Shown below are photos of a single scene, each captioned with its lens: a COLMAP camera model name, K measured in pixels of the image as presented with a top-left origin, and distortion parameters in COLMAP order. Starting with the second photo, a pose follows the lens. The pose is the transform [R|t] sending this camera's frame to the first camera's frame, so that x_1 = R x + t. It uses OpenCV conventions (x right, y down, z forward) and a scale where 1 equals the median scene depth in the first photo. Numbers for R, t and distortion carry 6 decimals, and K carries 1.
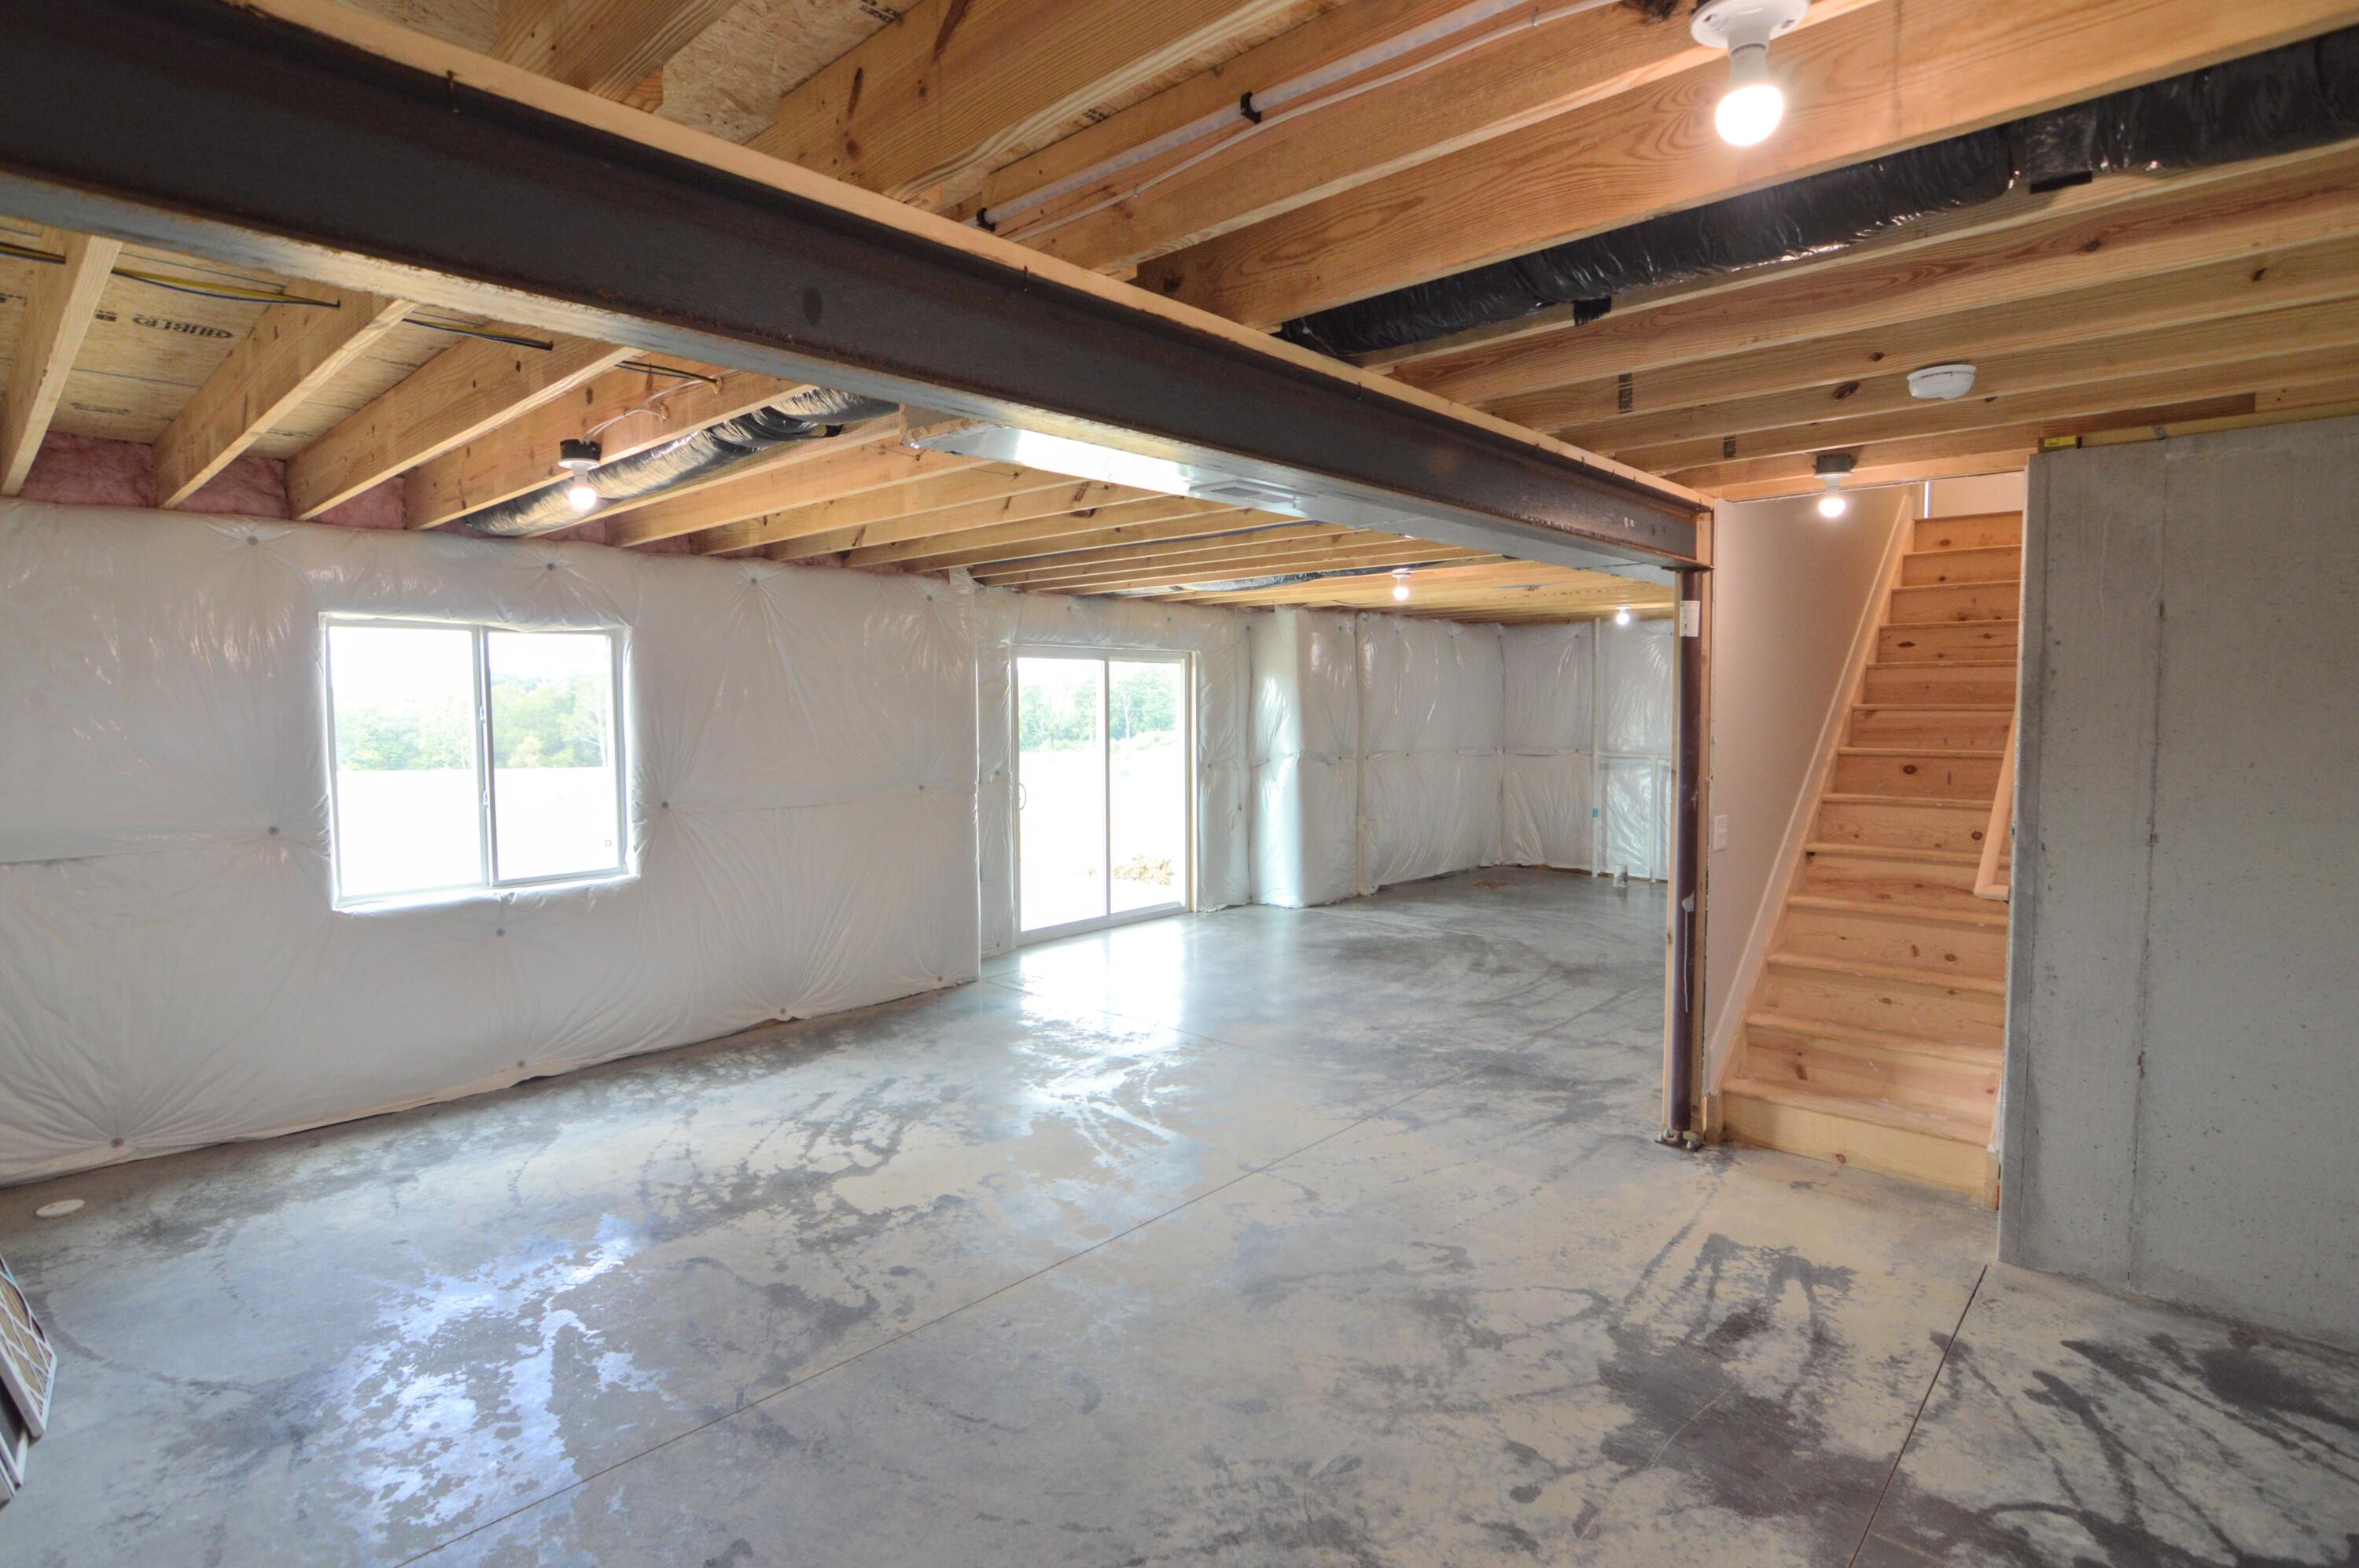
lens RADIAL K [[1183.0, 0, 1168.4], [0, 1183.0, 779.3], [0, 0, 1]] dist [-0.025831, 0.005231]
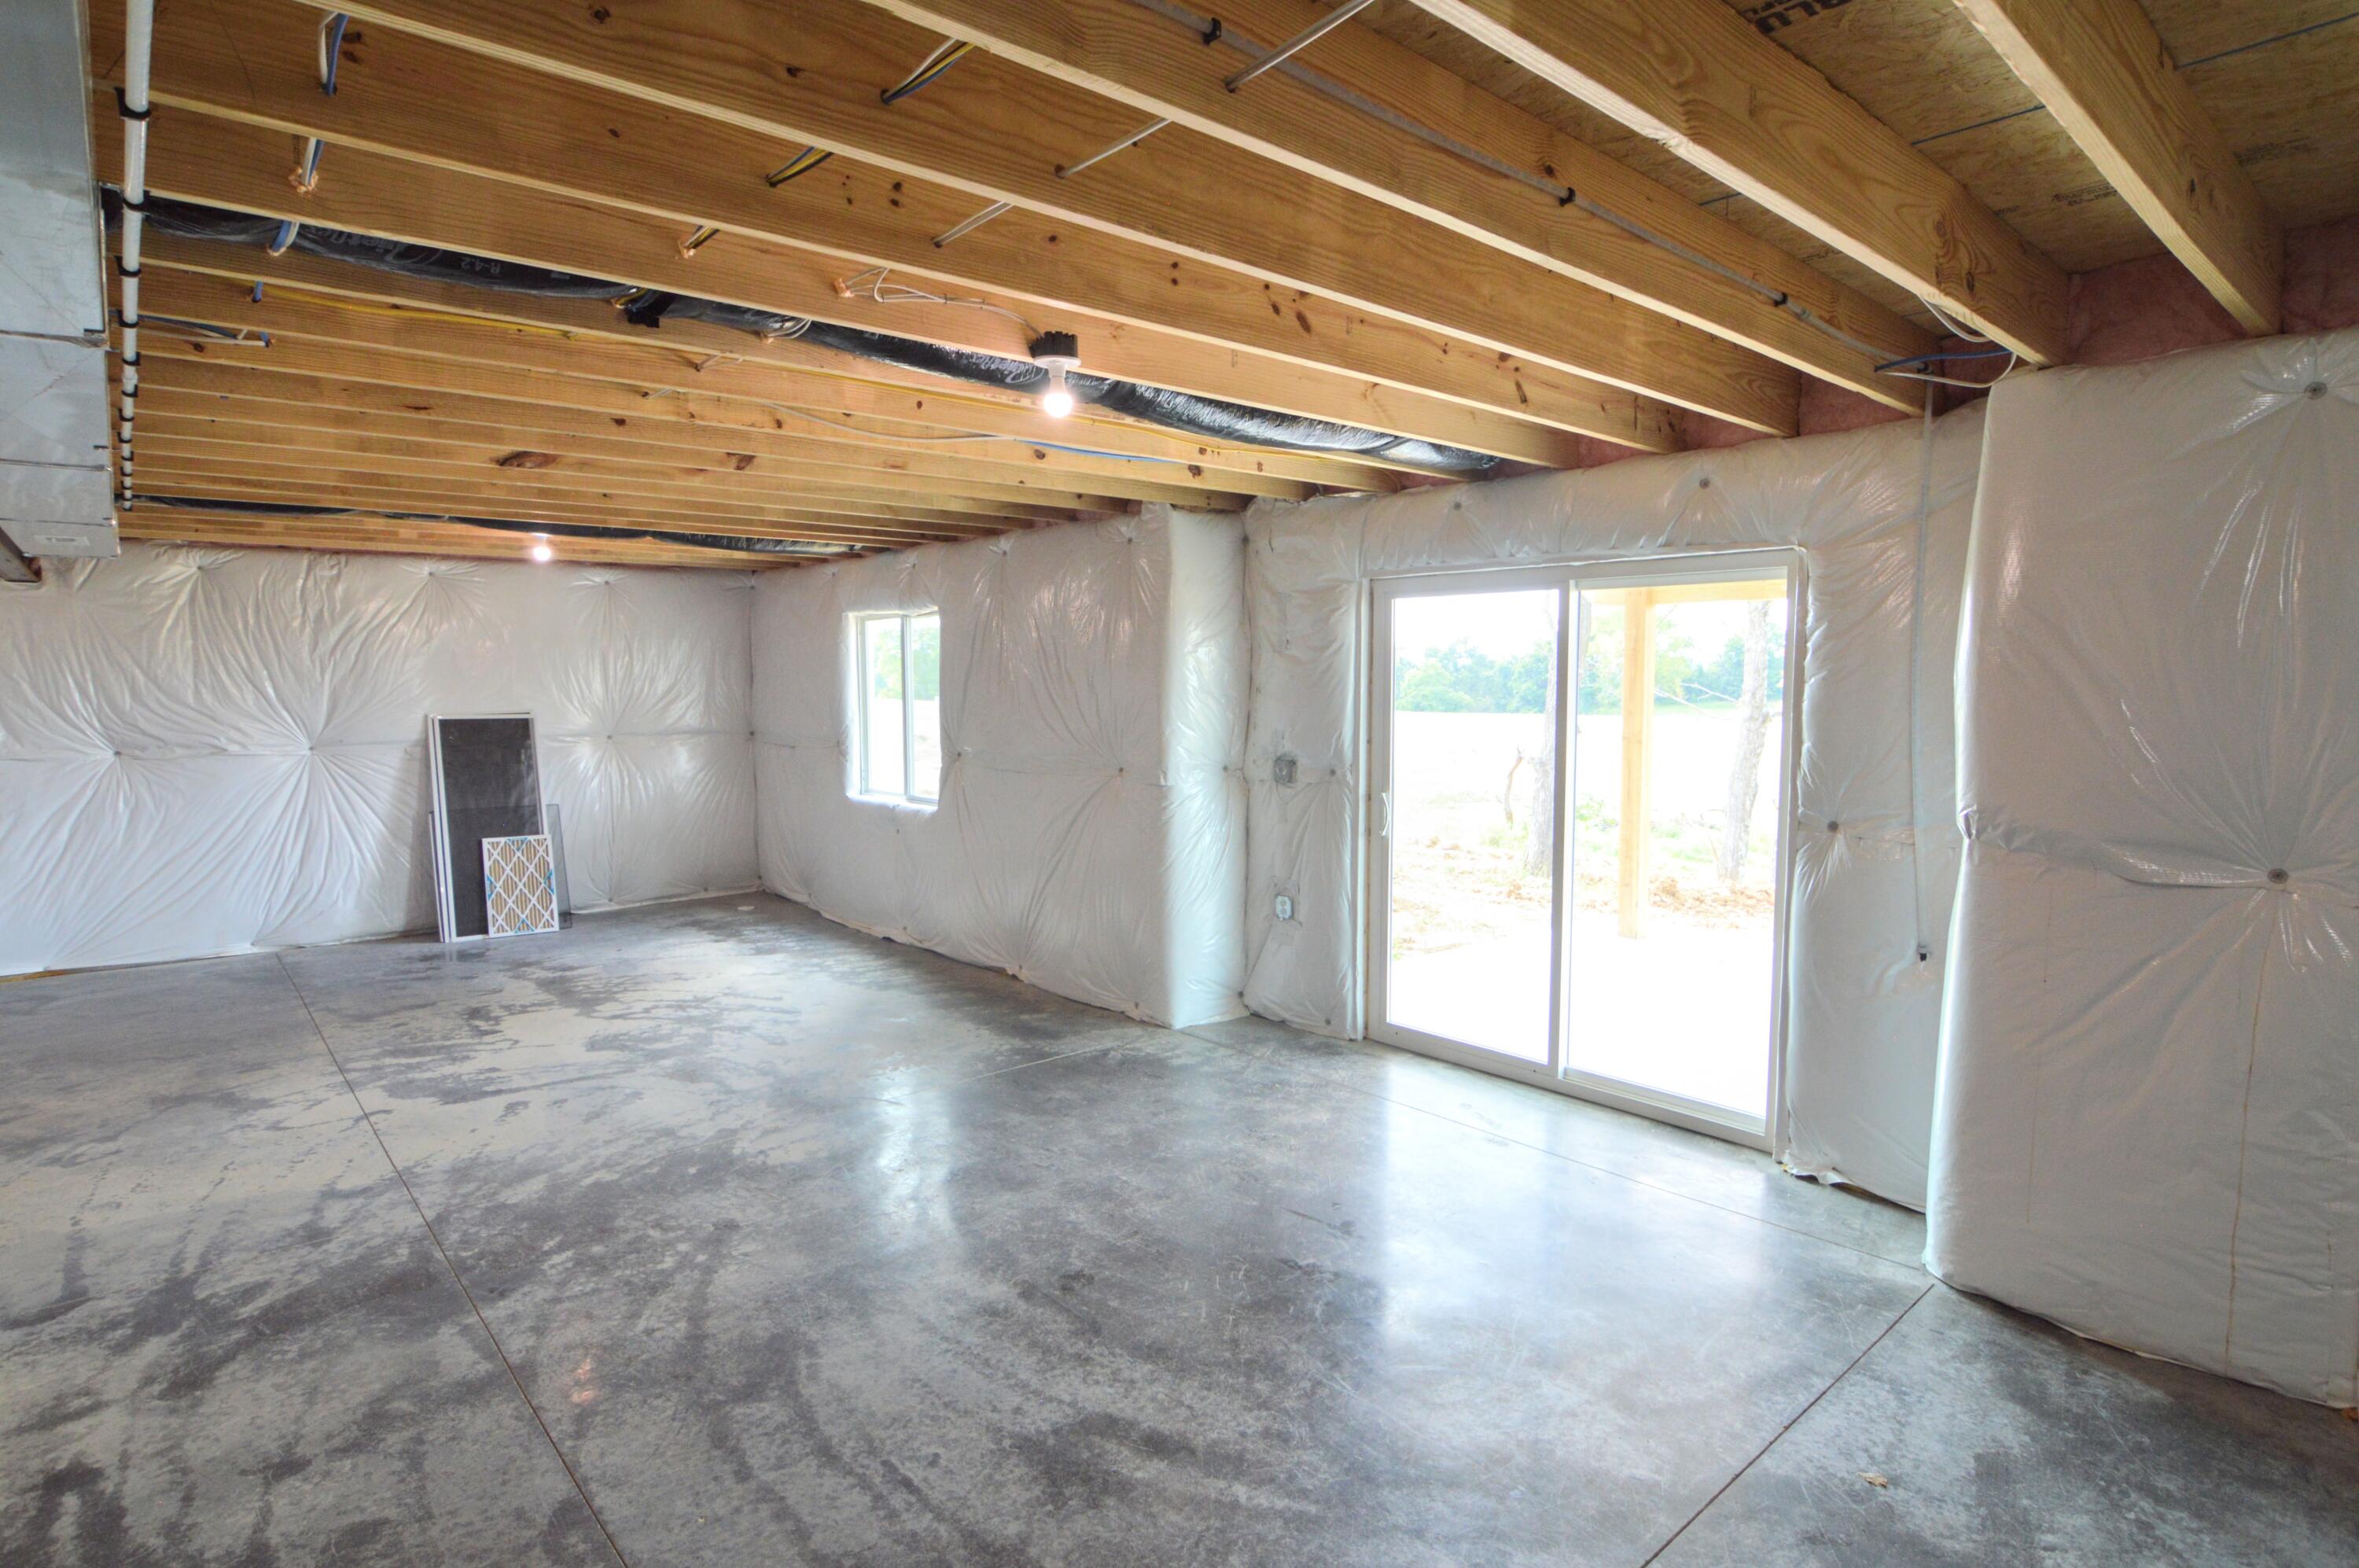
lens RADIAL K [[1228.2, 0, 1172.8], [0, 1228.2, 787.3], [0, 0, 1]] dist [-0.022393, 0.003163]
pose [[-0.113717, 0.095980, -0.988866, 0.875720], [-0.064030, 0.992545, 0.103700, -0.099901], [0.991448, 0.075109, -0.106724, 1.524621]]
